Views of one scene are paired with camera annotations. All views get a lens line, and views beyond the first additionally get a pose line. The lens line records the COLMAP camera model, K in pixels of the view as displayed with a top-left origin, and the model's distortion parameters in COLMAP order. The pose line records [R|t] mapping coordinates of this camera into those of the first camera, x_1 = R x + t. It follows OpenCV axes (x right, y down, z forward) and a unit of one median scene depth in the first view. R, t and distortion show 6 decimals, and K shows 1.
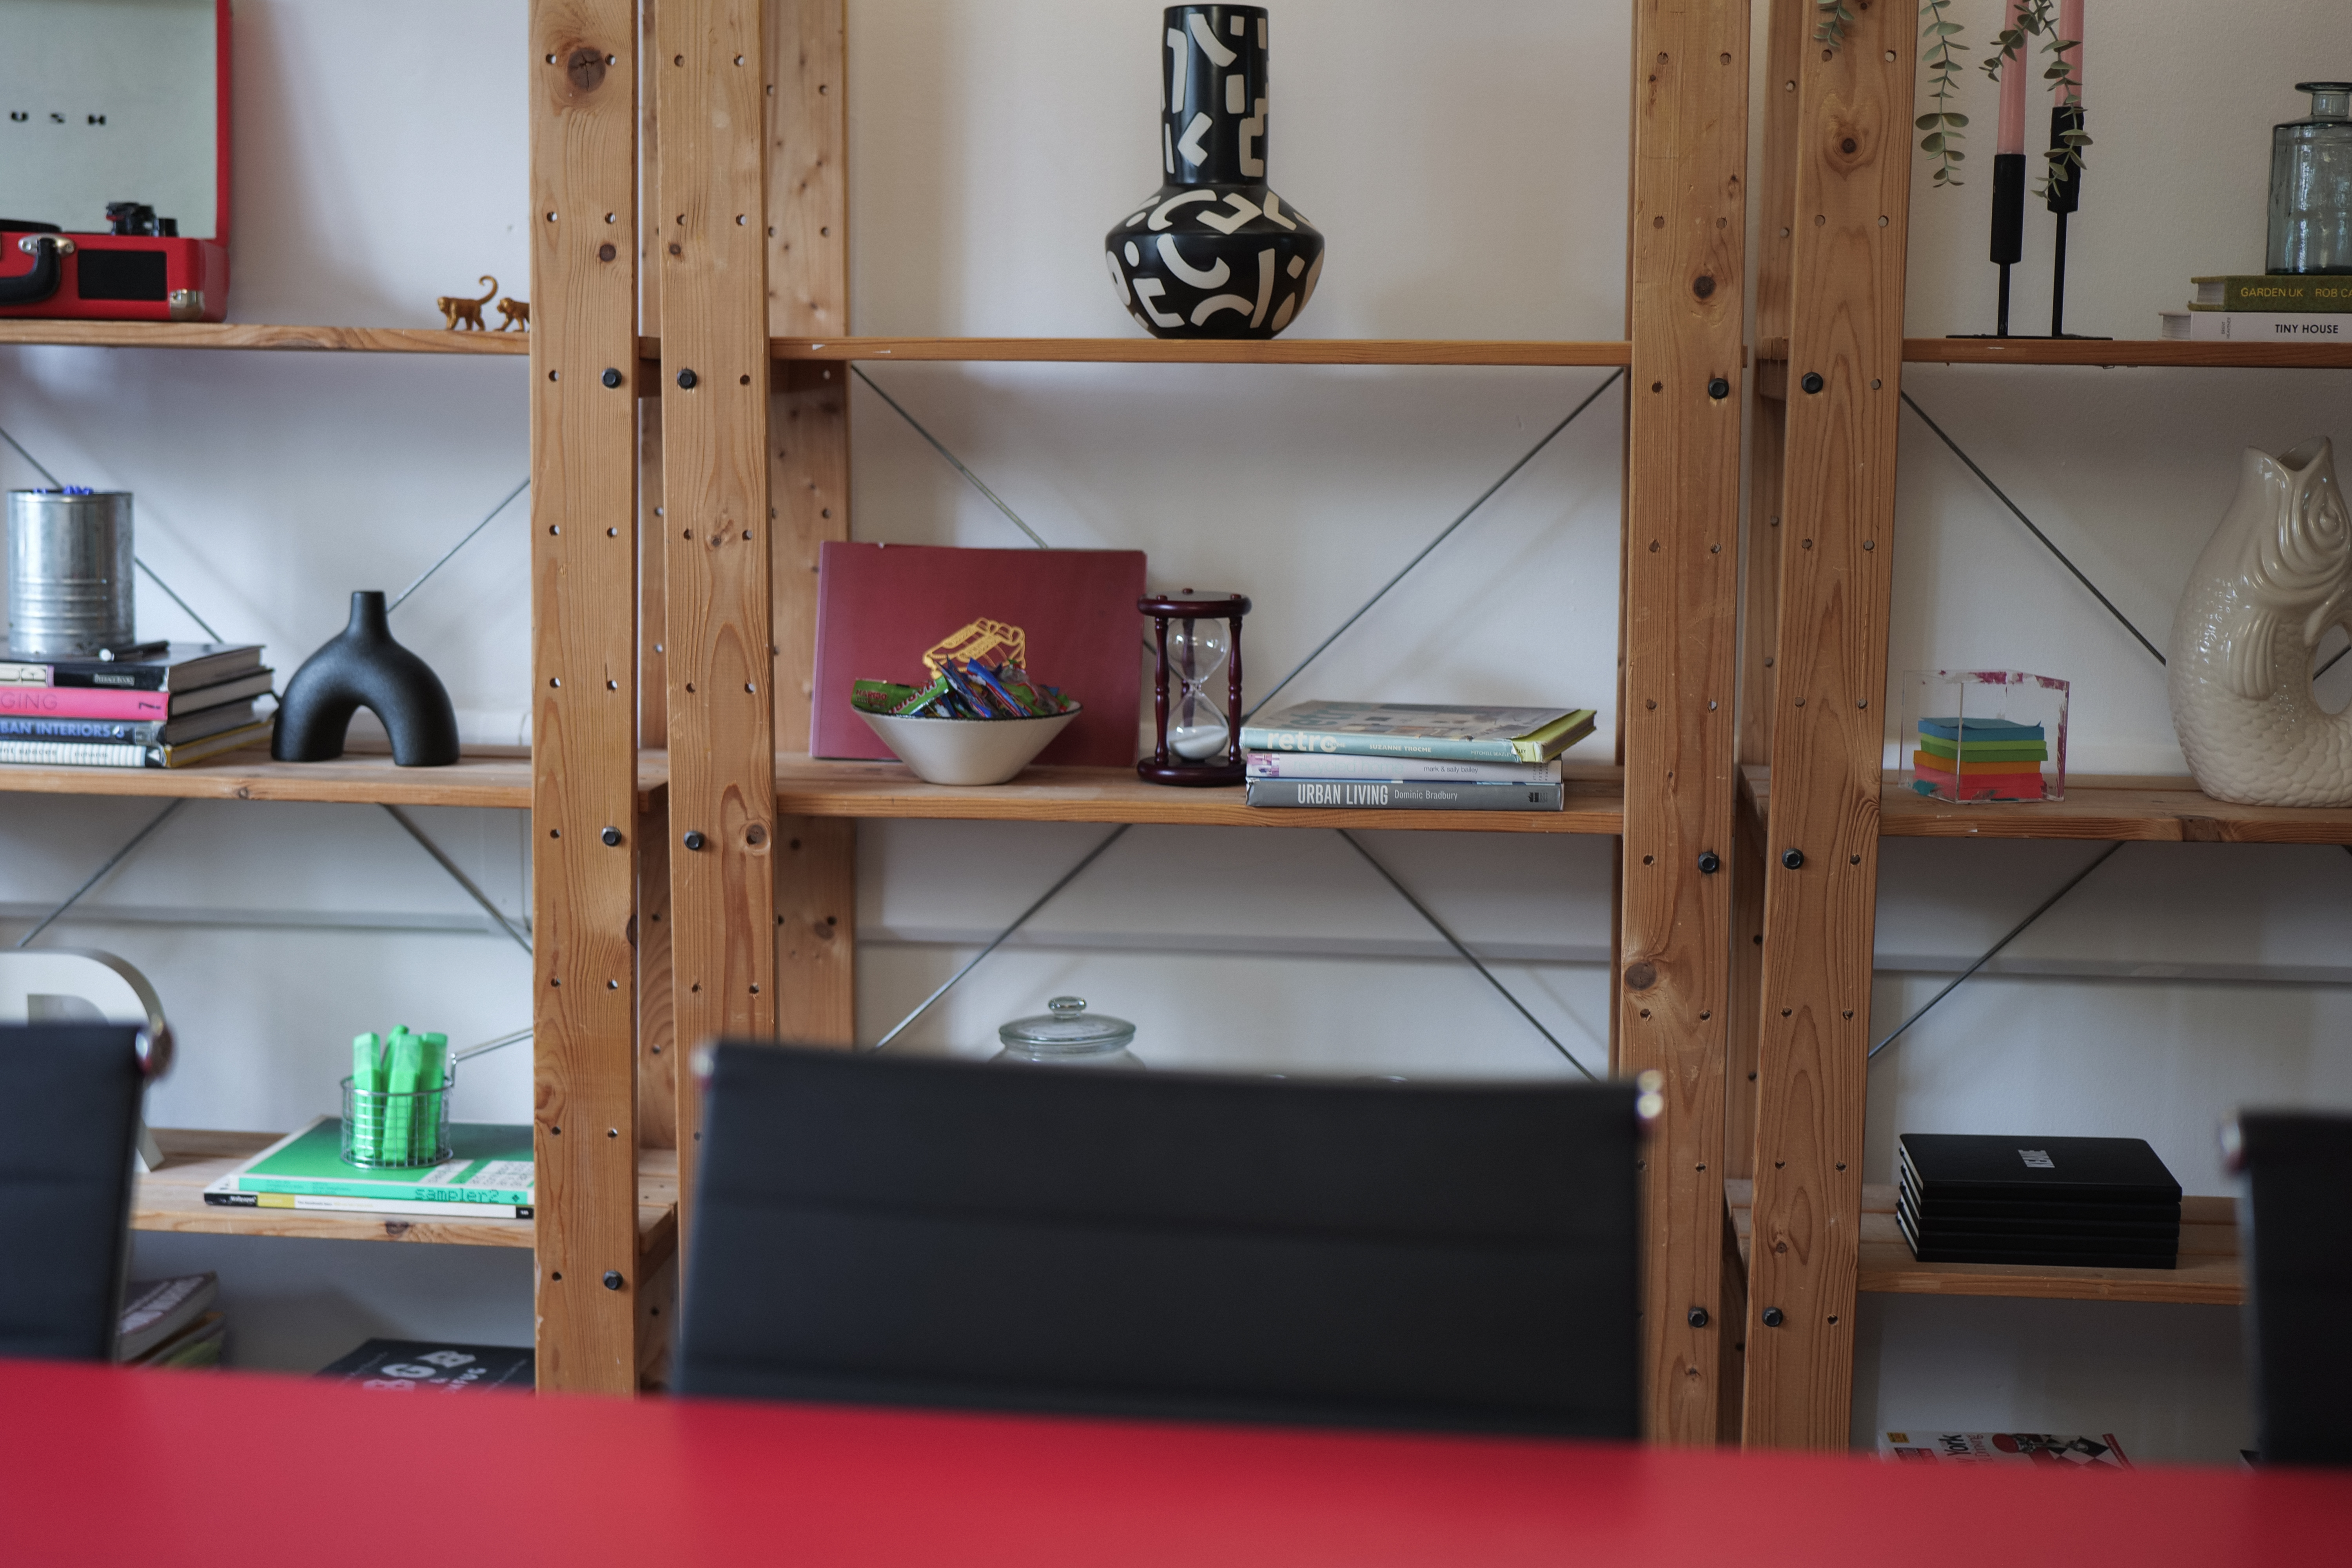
lens RADIAL K [[3288.6, 0, 1186.4], [0, 3288.6, 782.8], [0, 0, 1]] dist [-0.002450, 0.000000]
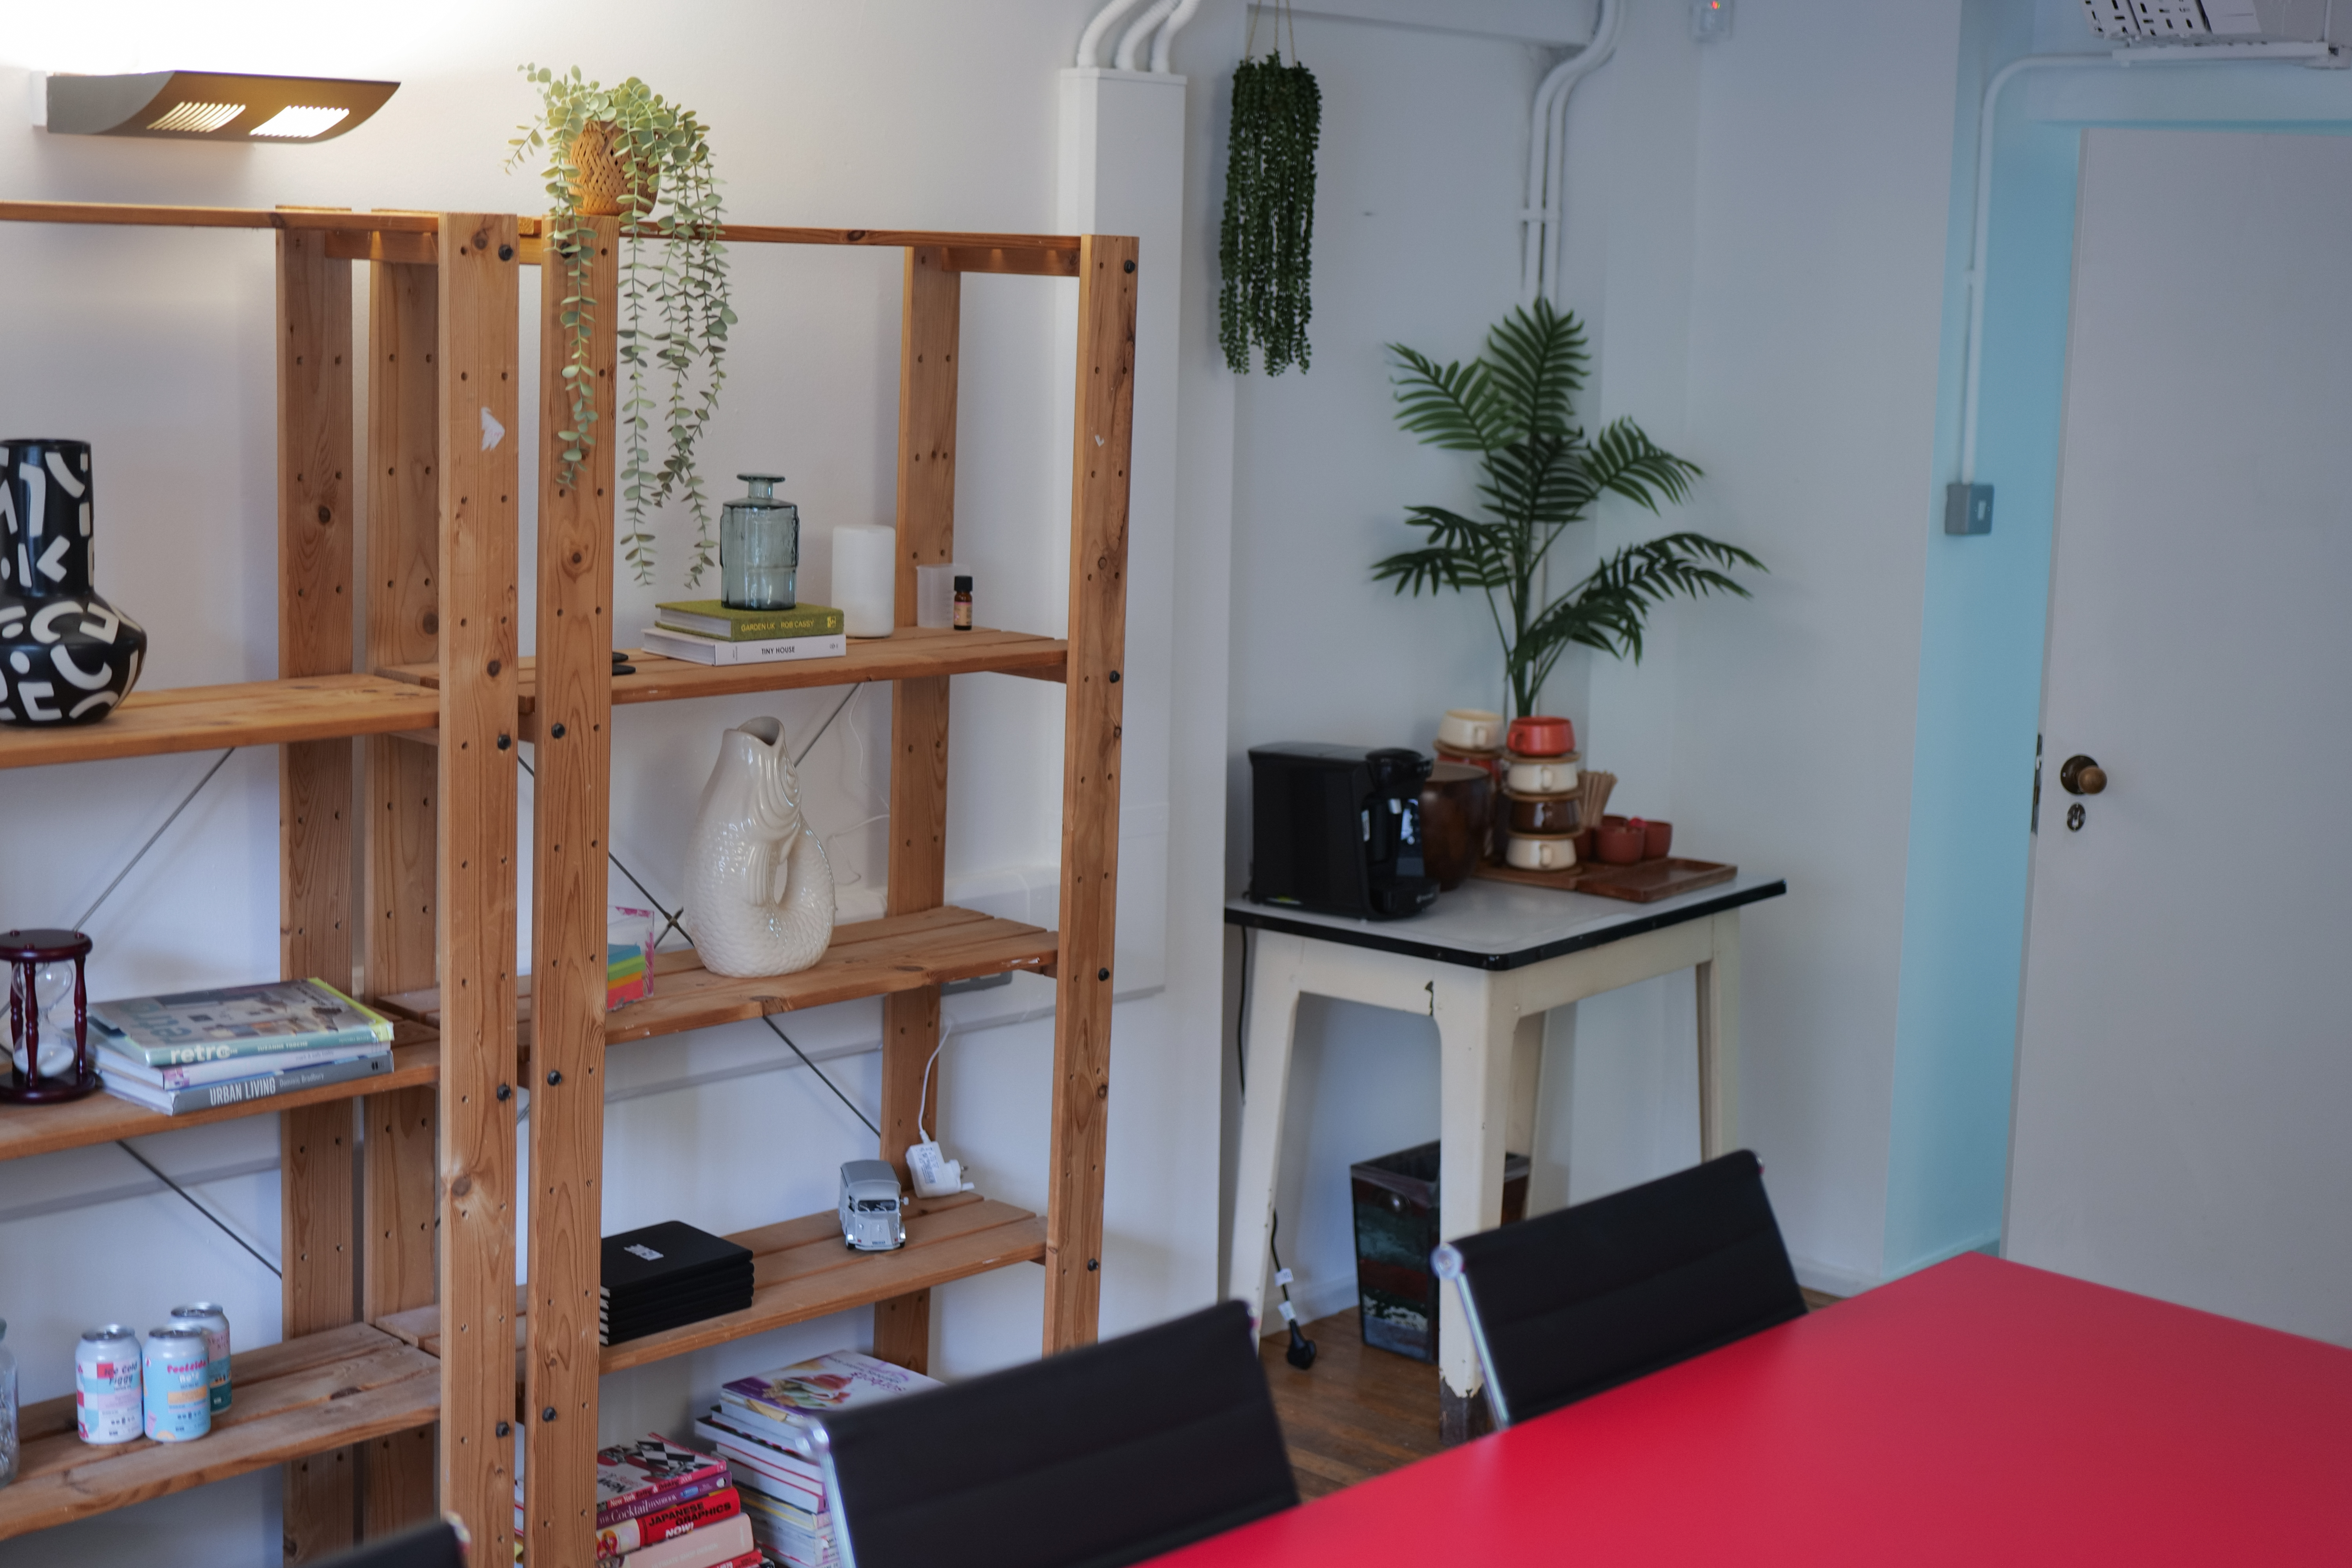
lens RADIAL K [[3288.6, 0, 1183.0], [0, 3288.6, 797.7], [0, 0, 1]] dist [-0.002450, 0.000000]
pose [[0.608615, -0.117596, 0.784703, -0.684487], [0.079485, 0.993018, 0.087166, -0.183085], [-0.789475, 0.009322, 0.613713, -0.030283]]
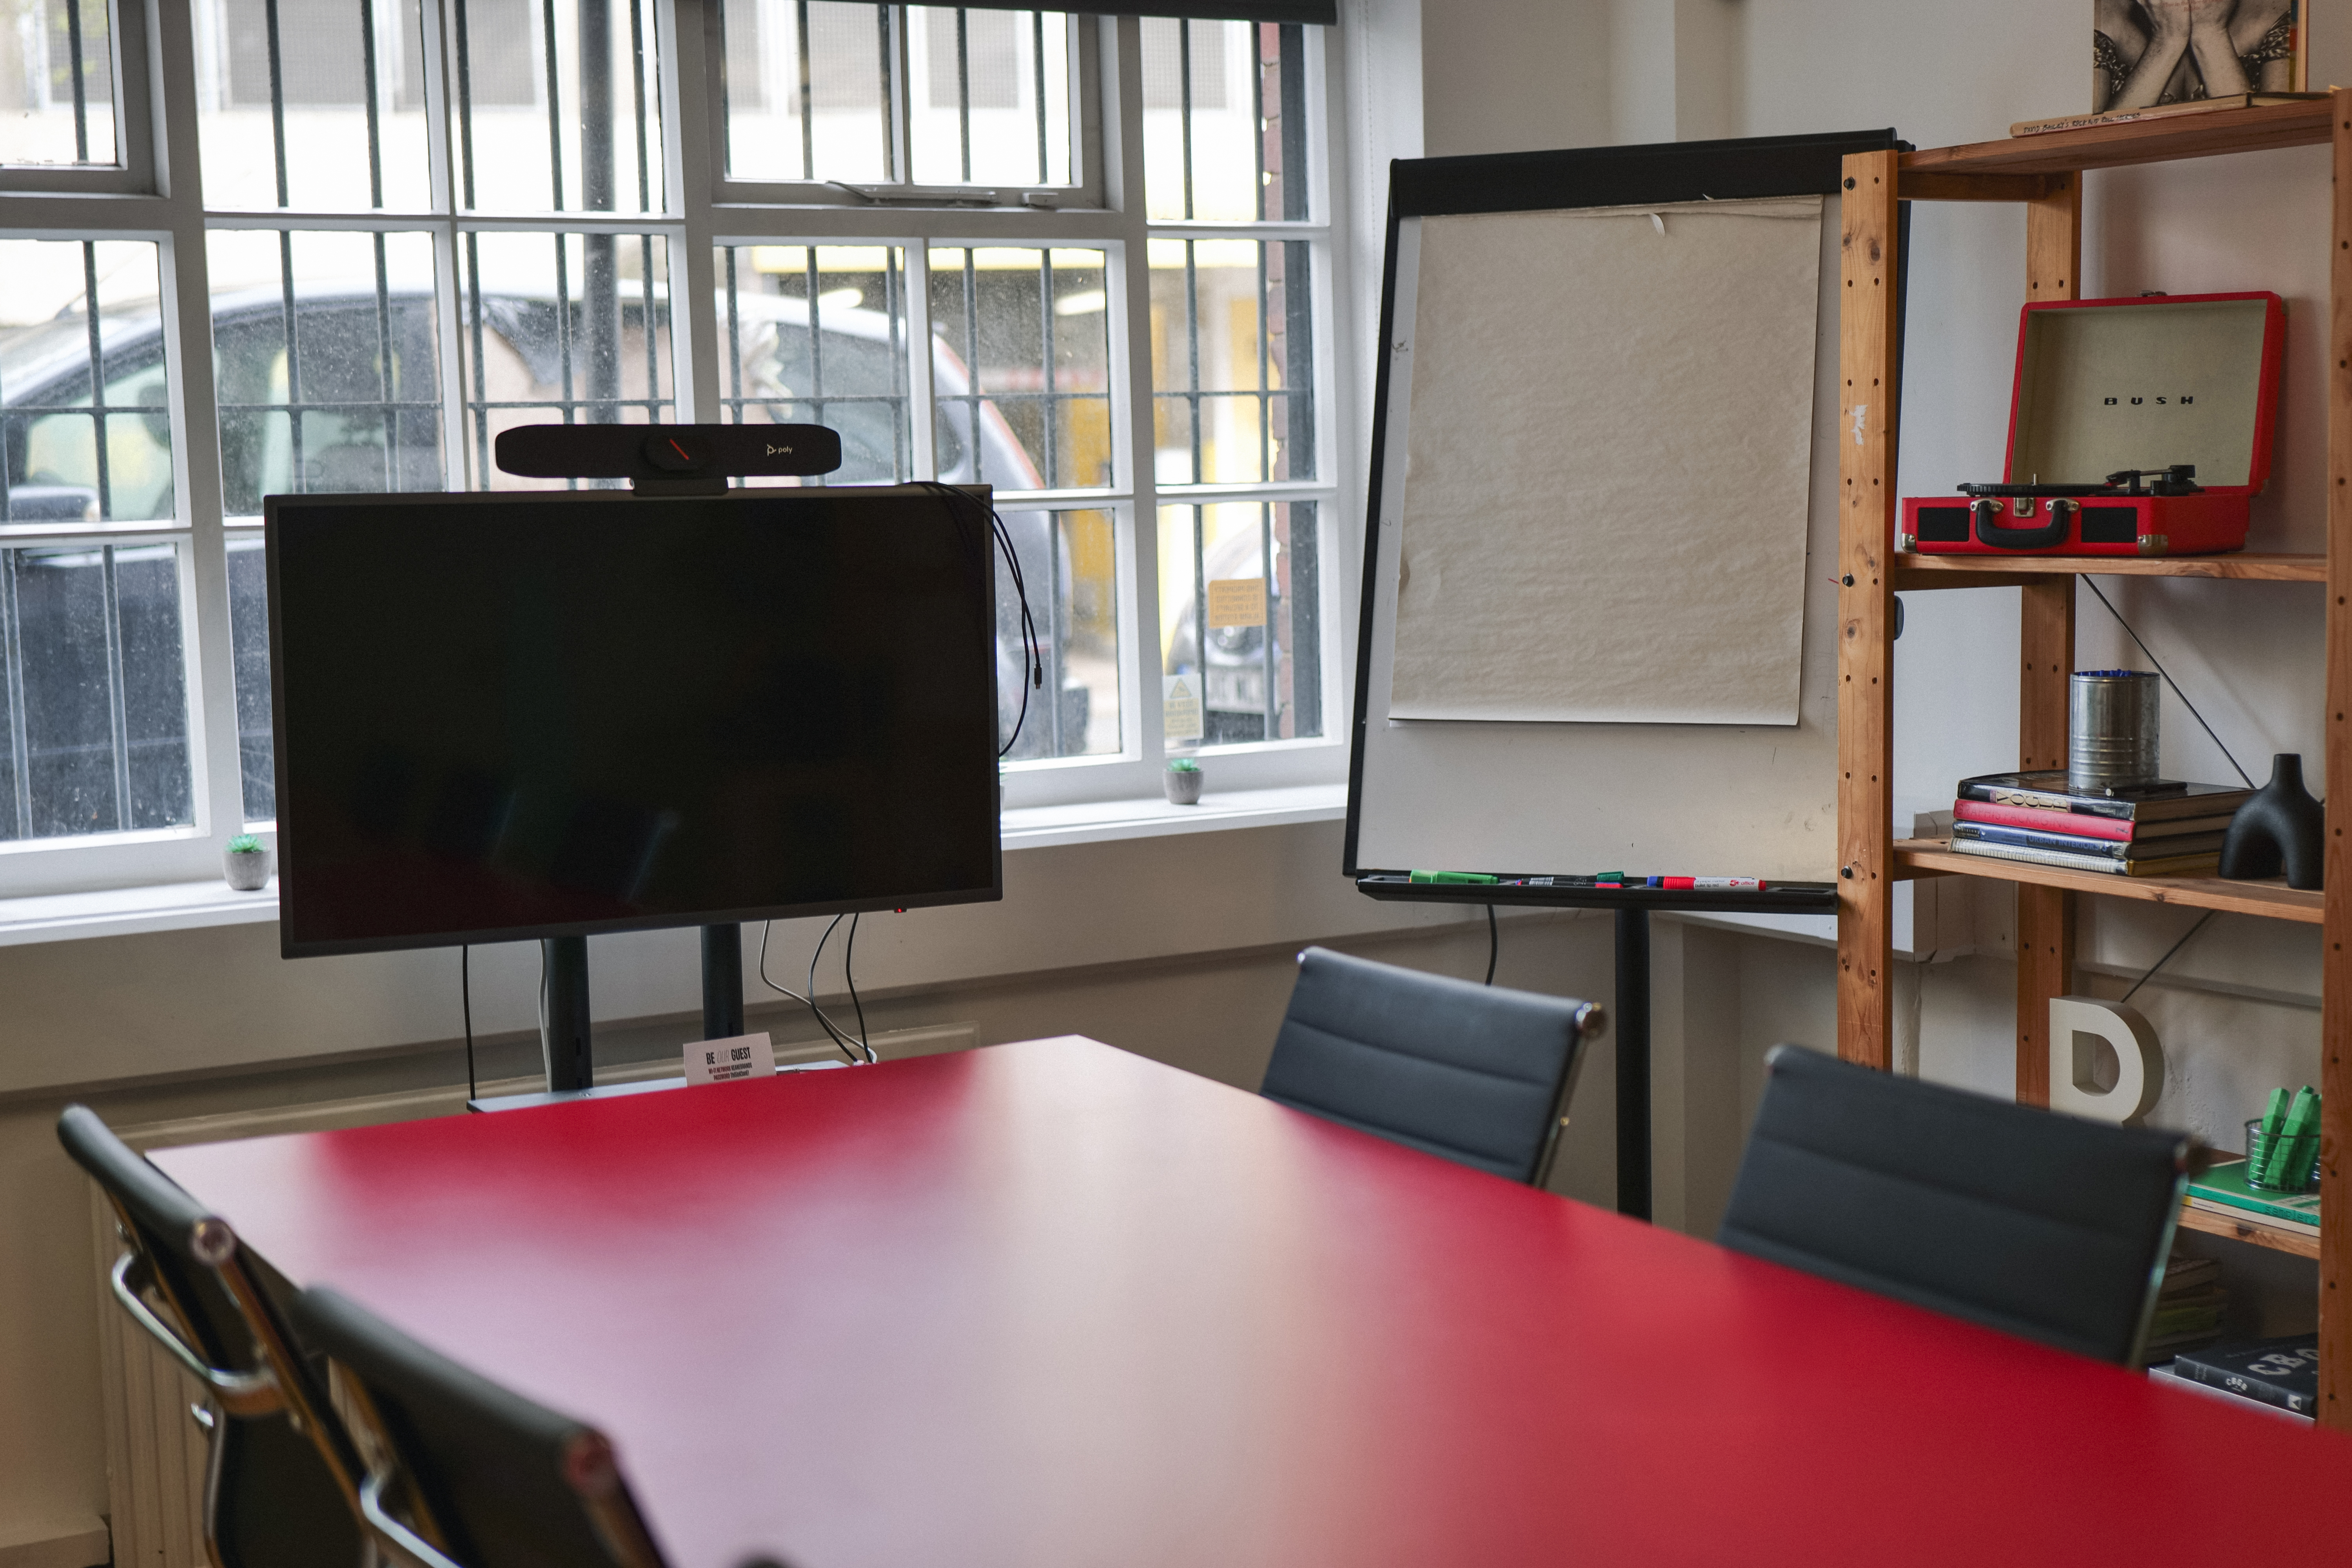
lens RADIAL K [[3288.6, 0, 1179.1], [0, 3288.6, 789.8], [0, 0, 1]] dist [-0.002450, 0.000000]
pose [[0.592799, 0.052130, -0.803661, 0.593873], [-0.069689, 0.997480, 0.013298, -0.032802], [0.802329, 0.048124, 0.594939, -0.158672]]
